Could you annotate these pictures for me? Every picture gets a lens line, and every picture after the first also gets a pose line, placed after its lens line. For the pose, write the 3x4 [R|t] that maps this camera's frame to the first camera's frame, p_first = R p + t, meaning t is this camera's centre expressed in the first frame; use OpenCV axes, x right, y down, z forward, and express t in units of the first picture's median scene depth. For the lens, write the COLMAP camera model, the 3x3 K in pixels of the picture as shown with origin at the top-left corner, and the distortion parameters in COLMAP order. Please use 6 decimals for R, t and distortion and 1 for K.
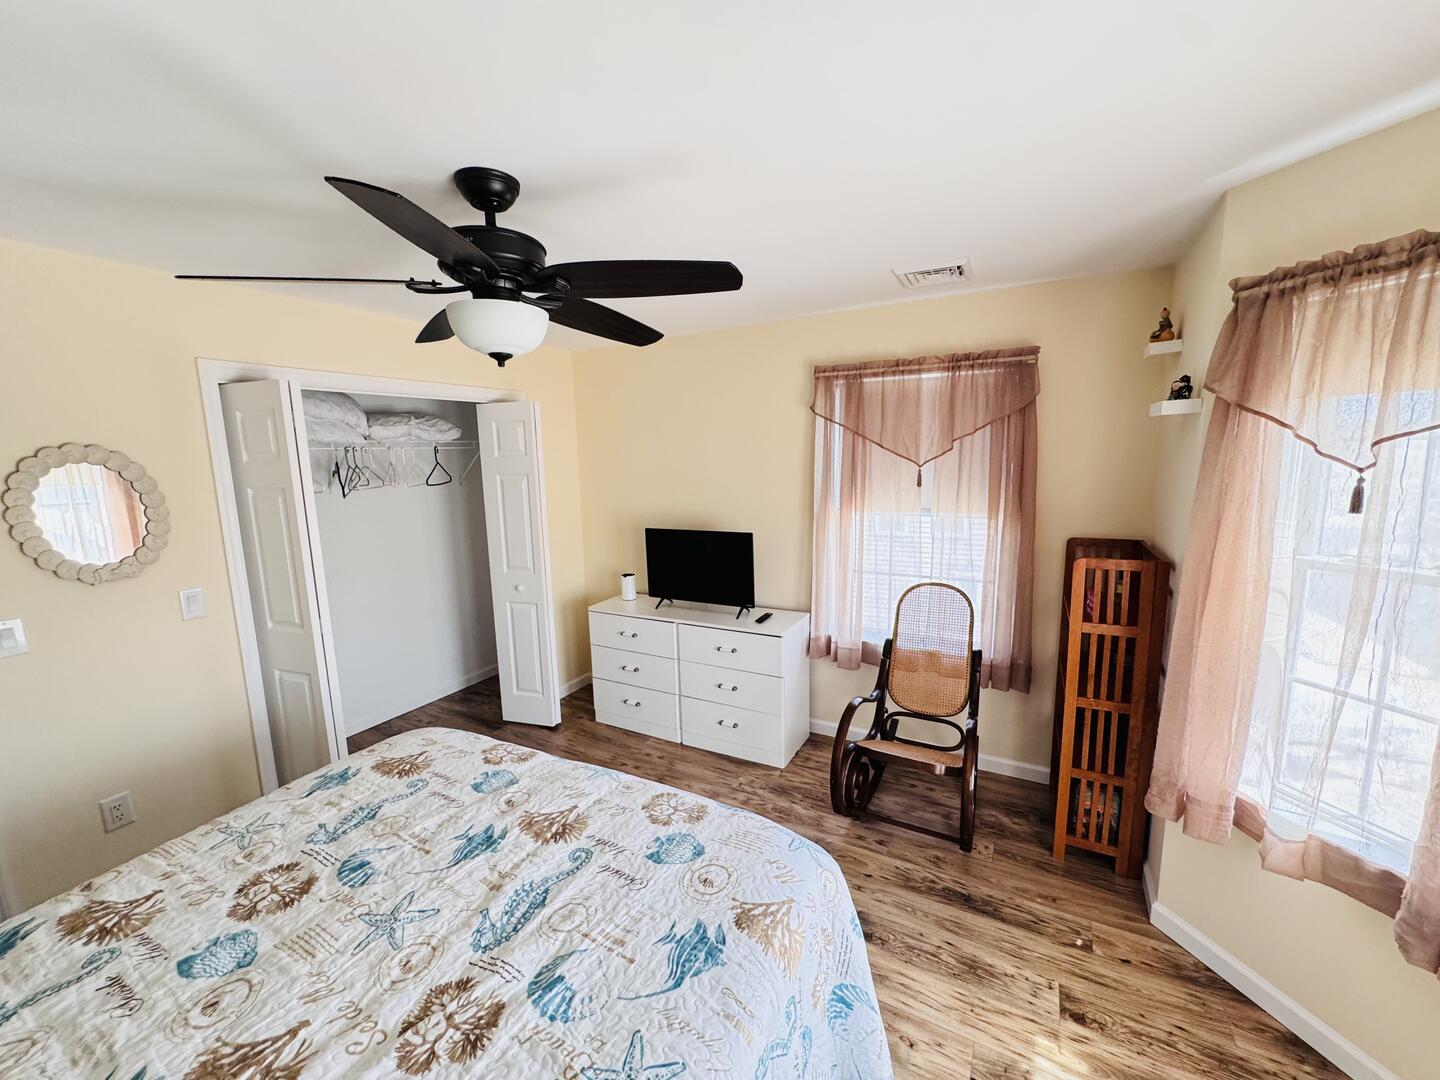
lens RADIAL K [[571.3, 0, 721.2], [0, 571.3, 540.9], [0, 0, 1]] dist [-0.001600, -0.000396]
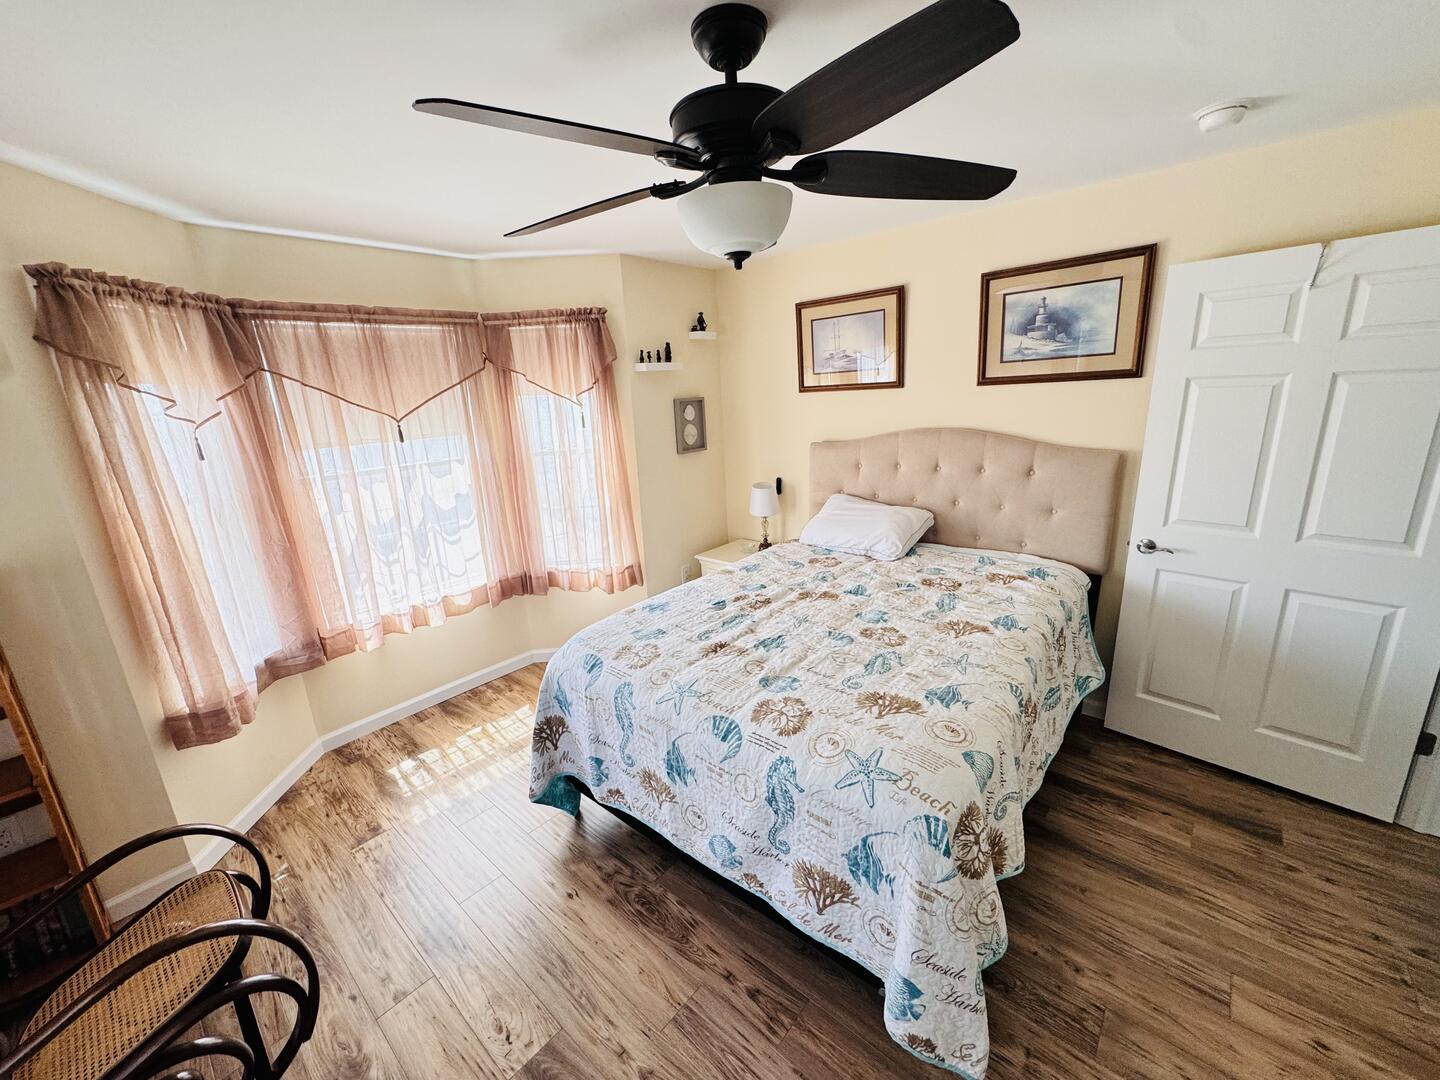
lens RADIAL K [[571.3, 0, 717.2], [0, 571.3, 539.5], [0, 0, 1]] dist [-0.001600, -0.000396]
pose [[-0.973504, 0.014913, 0.228183, -0.608256], [0.106696, 0.912212, 0.395582, -0.311607], [-0.202252, 0.409447, -0.889633, 2.157641]]
